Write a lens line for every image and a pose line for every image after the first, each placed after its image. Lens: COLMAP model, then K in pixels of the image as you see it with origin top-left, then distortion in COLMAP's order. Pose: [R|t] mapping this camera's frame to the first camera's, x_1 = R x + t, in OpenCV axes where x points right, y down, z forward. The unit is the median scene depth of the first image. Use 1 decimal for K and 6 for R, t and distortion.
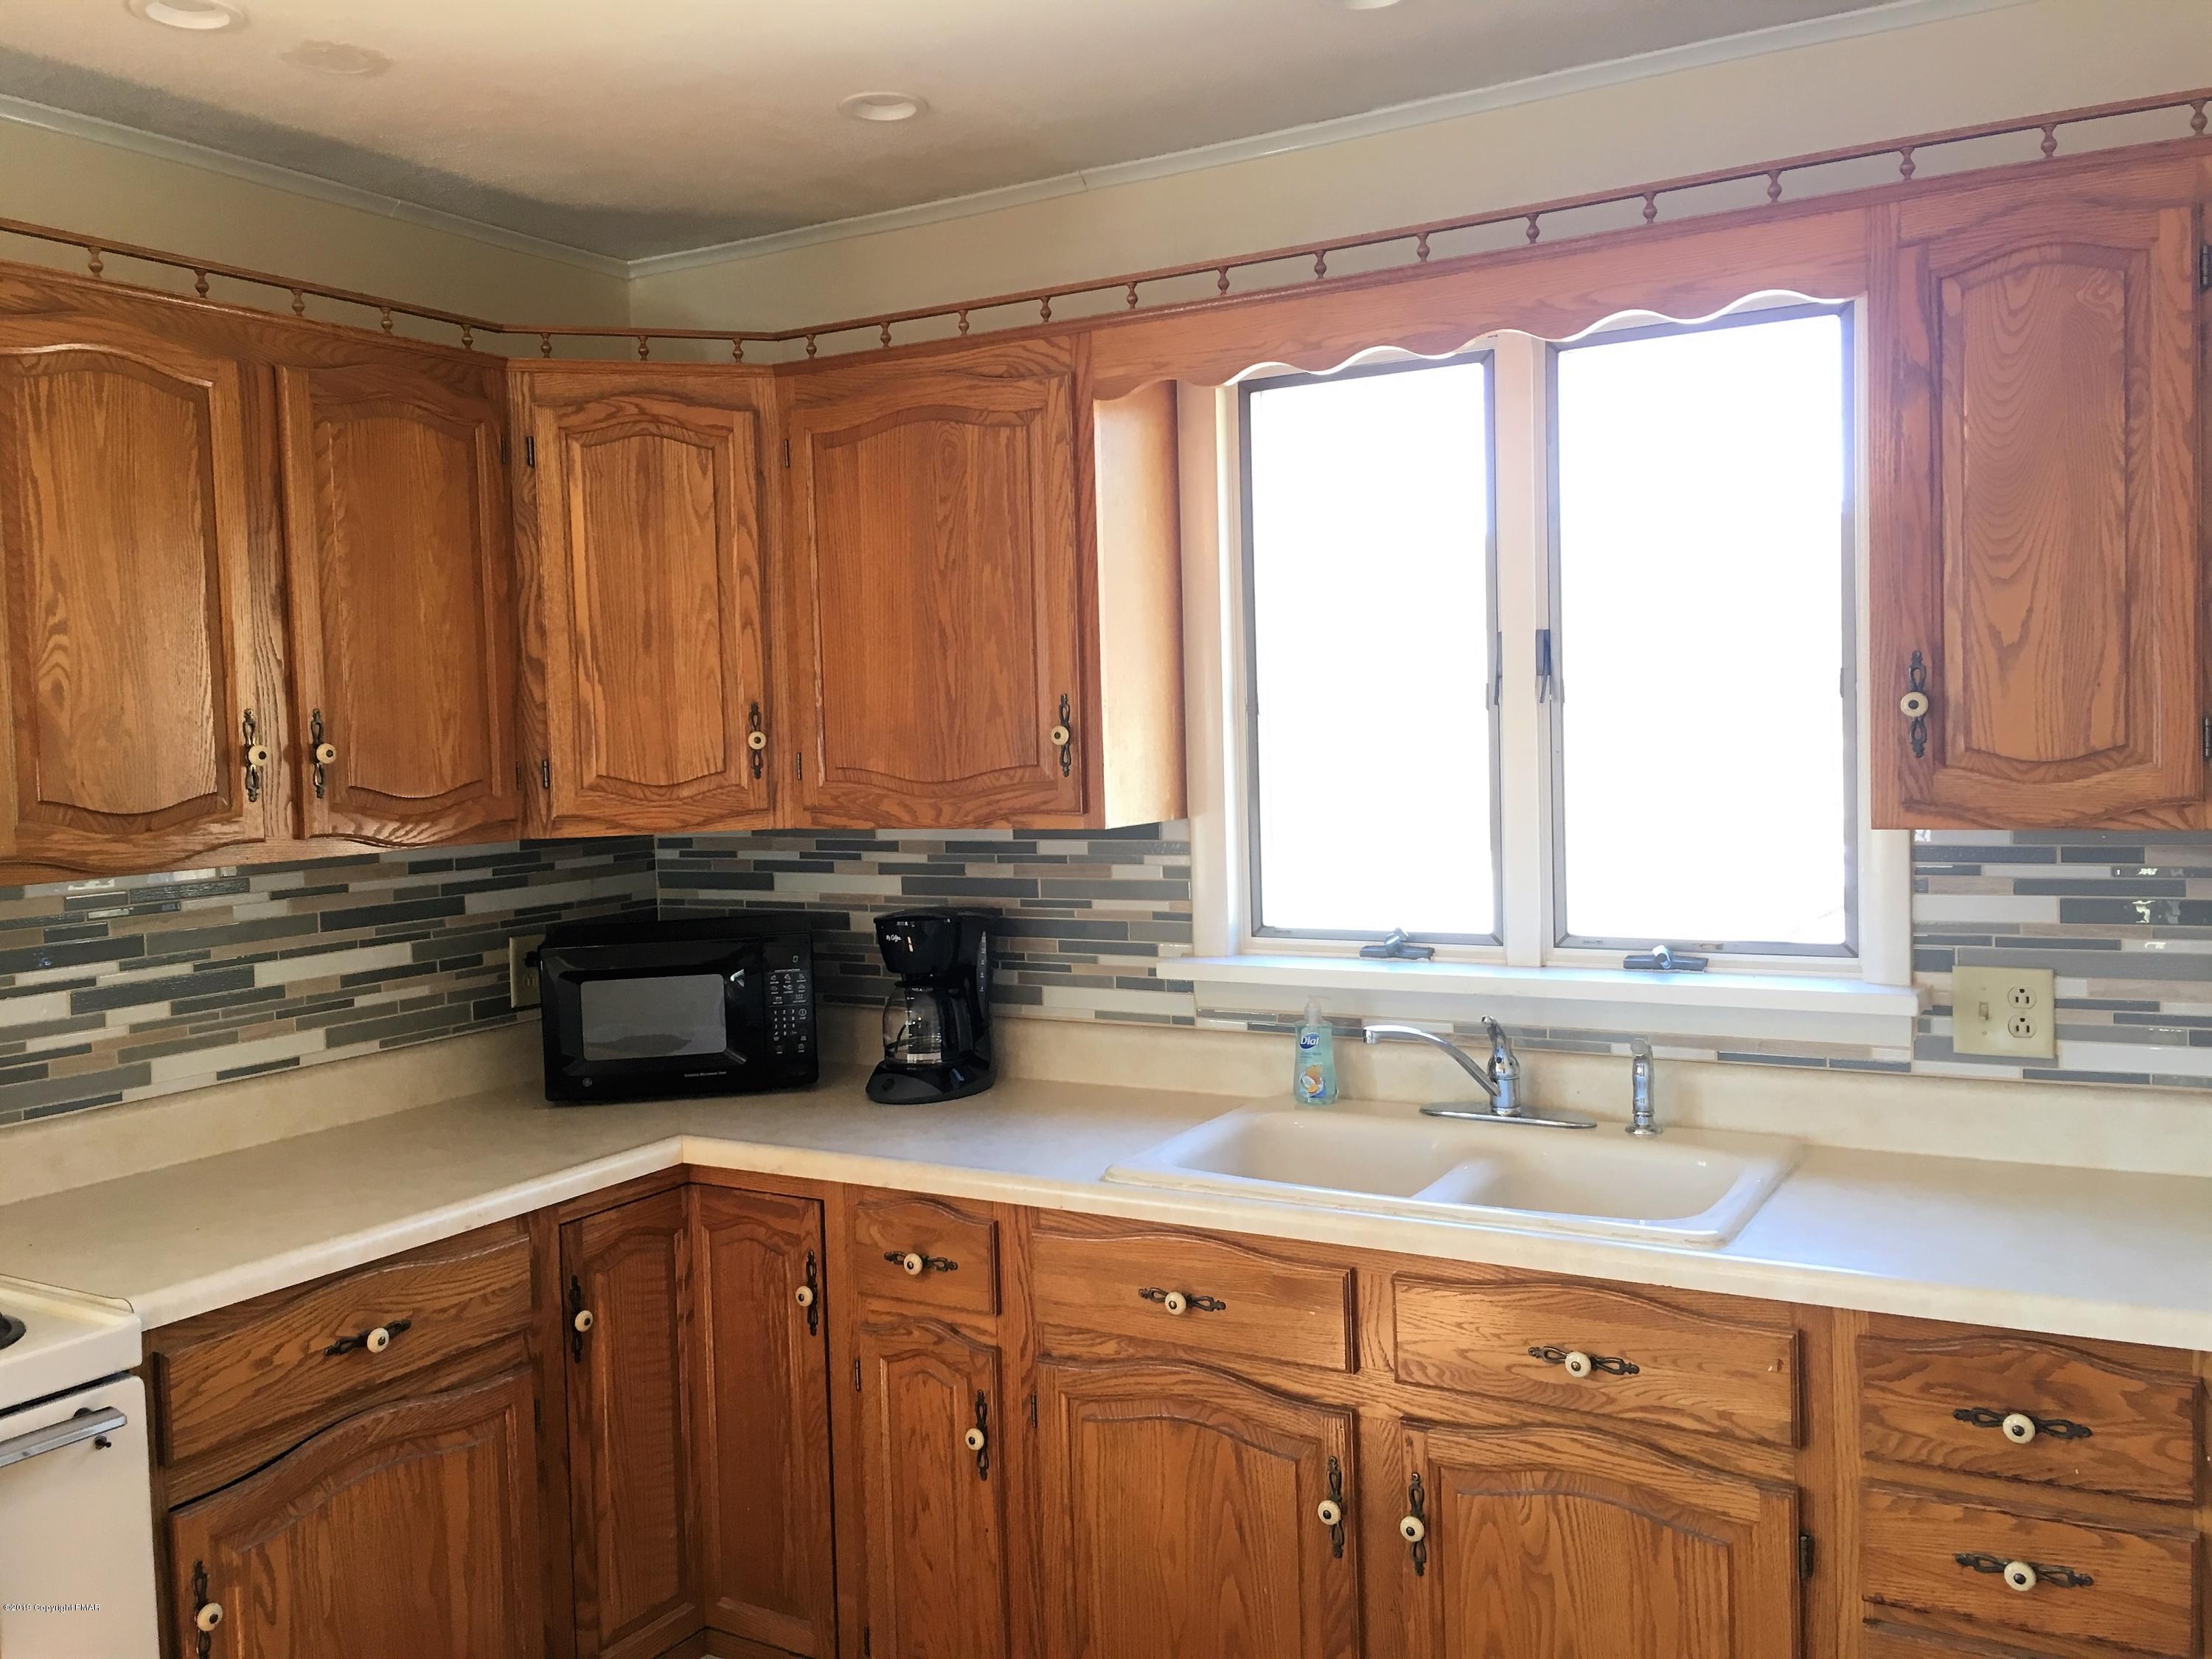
lens RADIAL K [[1892.7, 0, 1102.7], [0, 1892.7, 823.0], [0, 0, 1]] dist [0.062929, -0.074916]
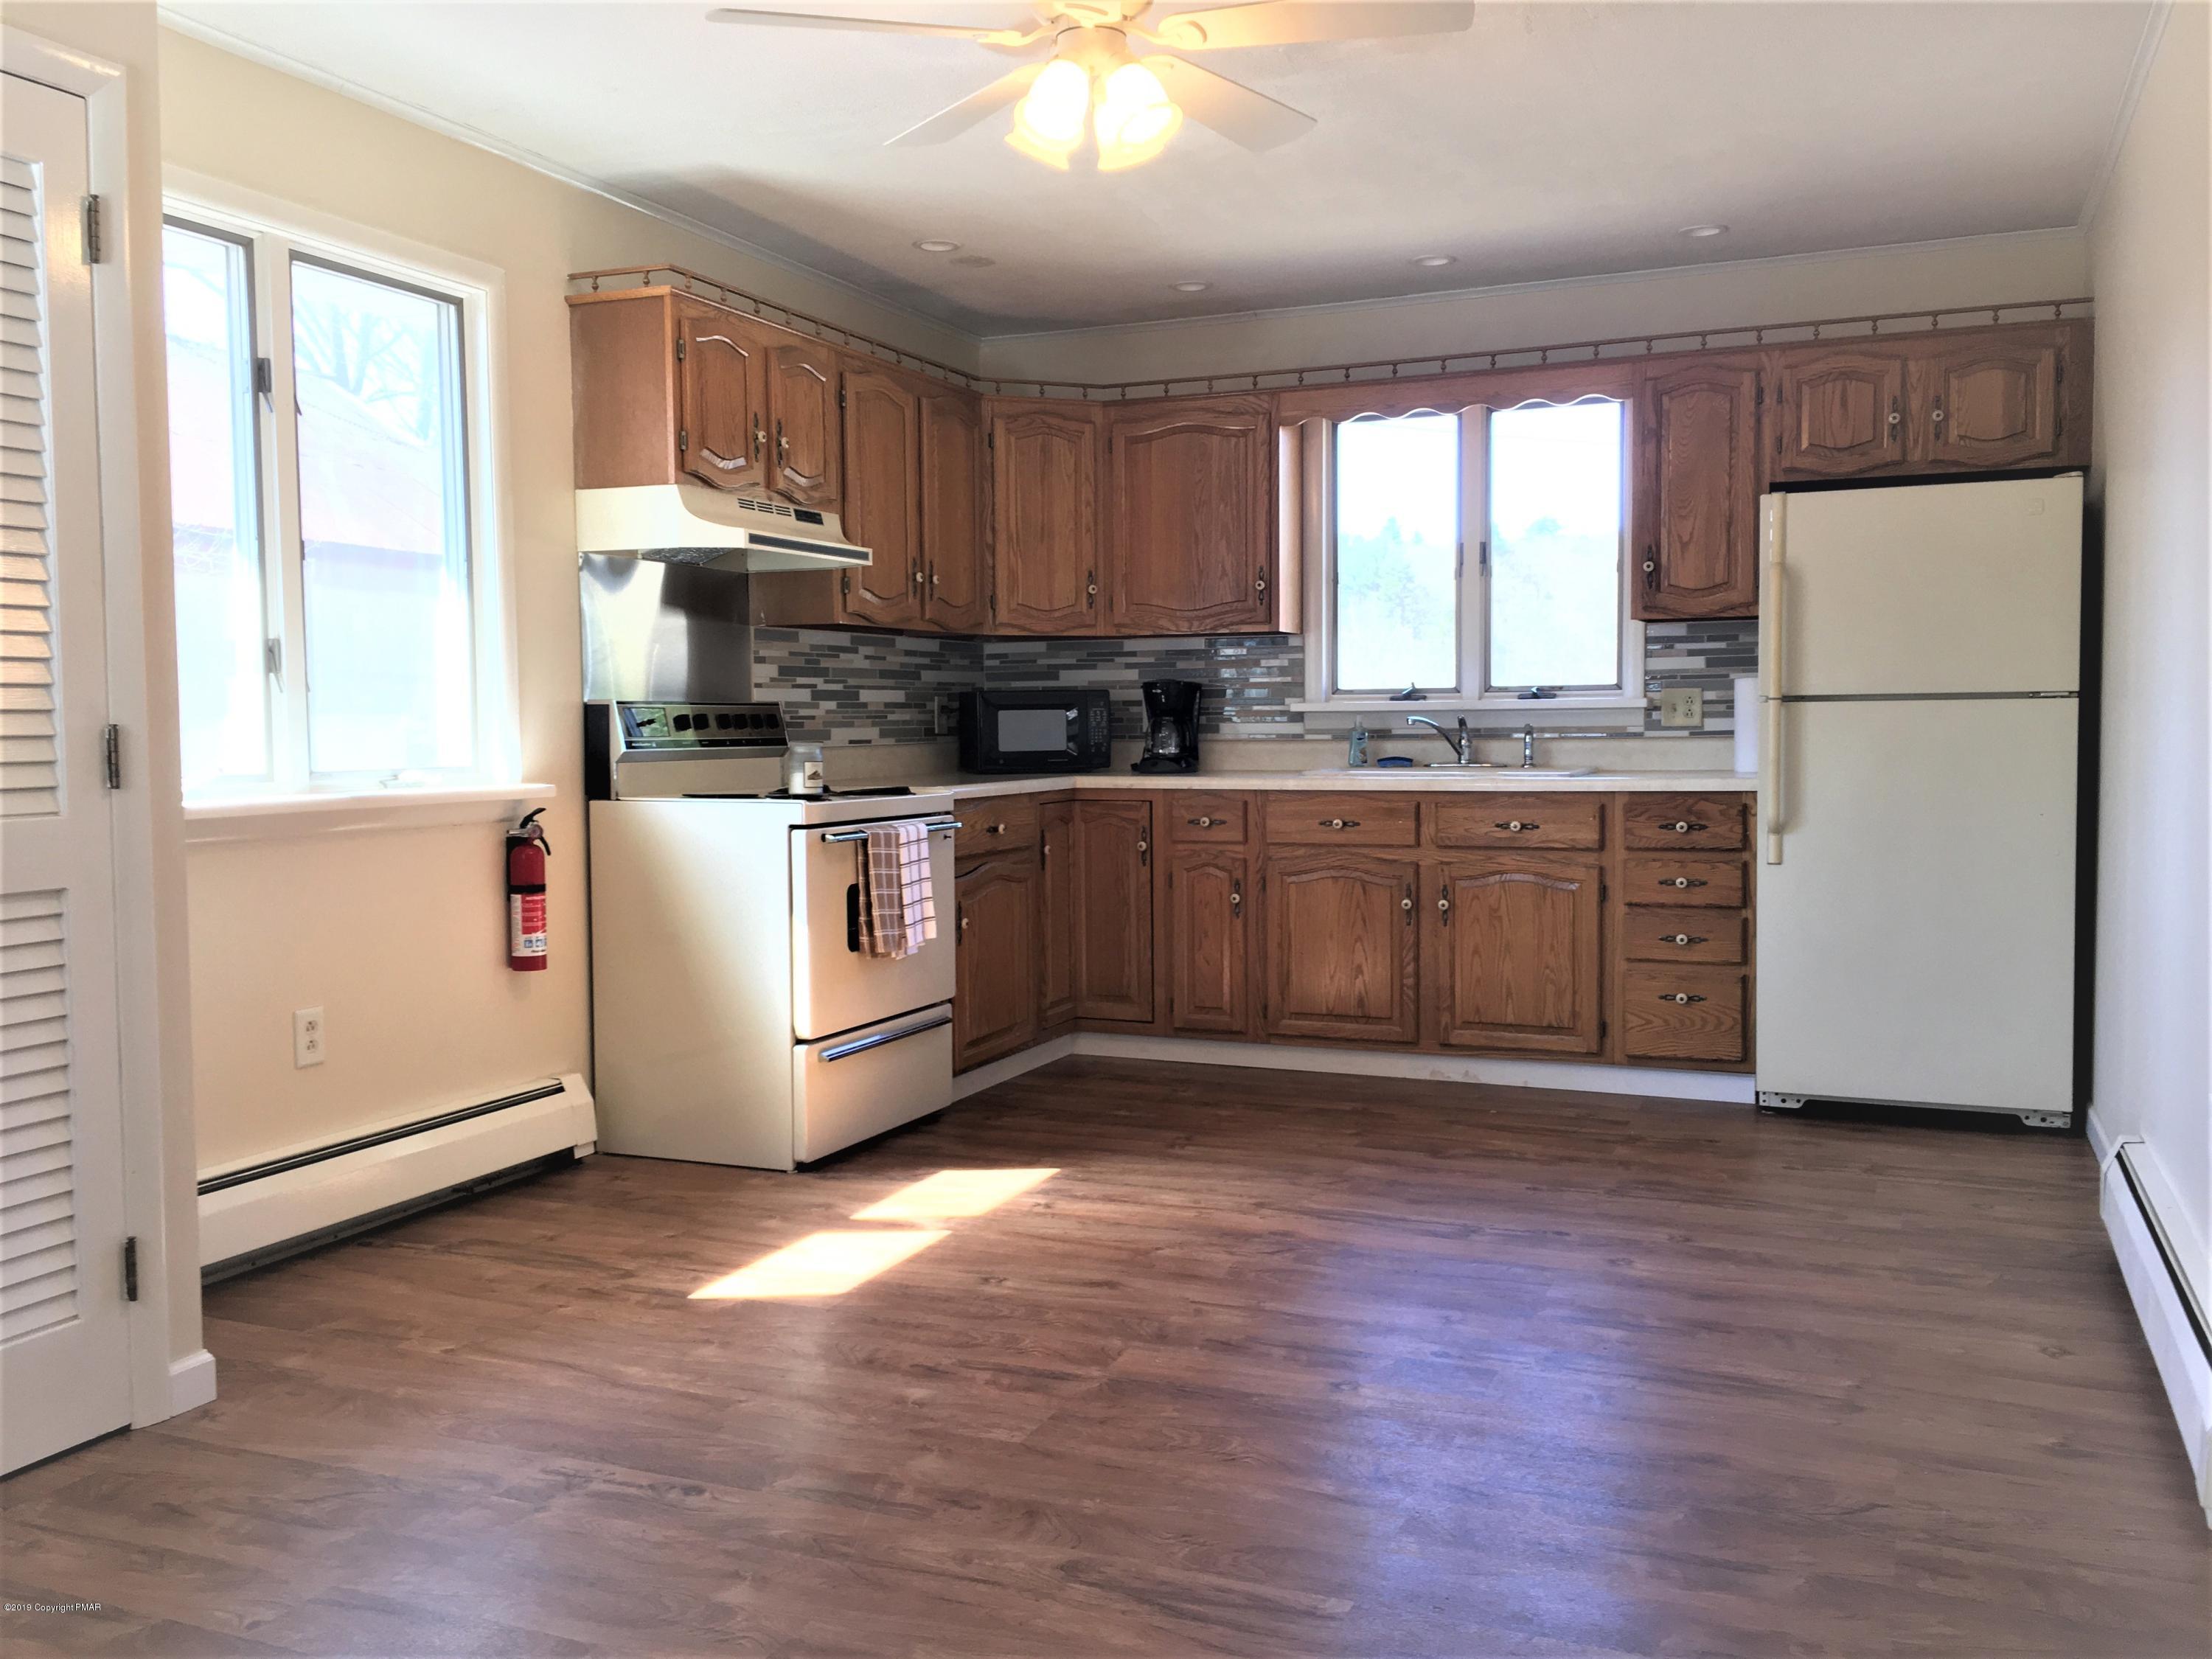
lens RADIAL K [[1892.7, 0, 1105.6], [0, 1892.7, 833.8], [0, 0, 1]] dist [0.062929, -0.074916]
pose [[0.990980, 0.012575, 0.133416, -0.488135], [-0.013139, 0.999908, 0.003344, 0.233520], [-0.133361, -0.005067, 0.991055, -1.105040]]
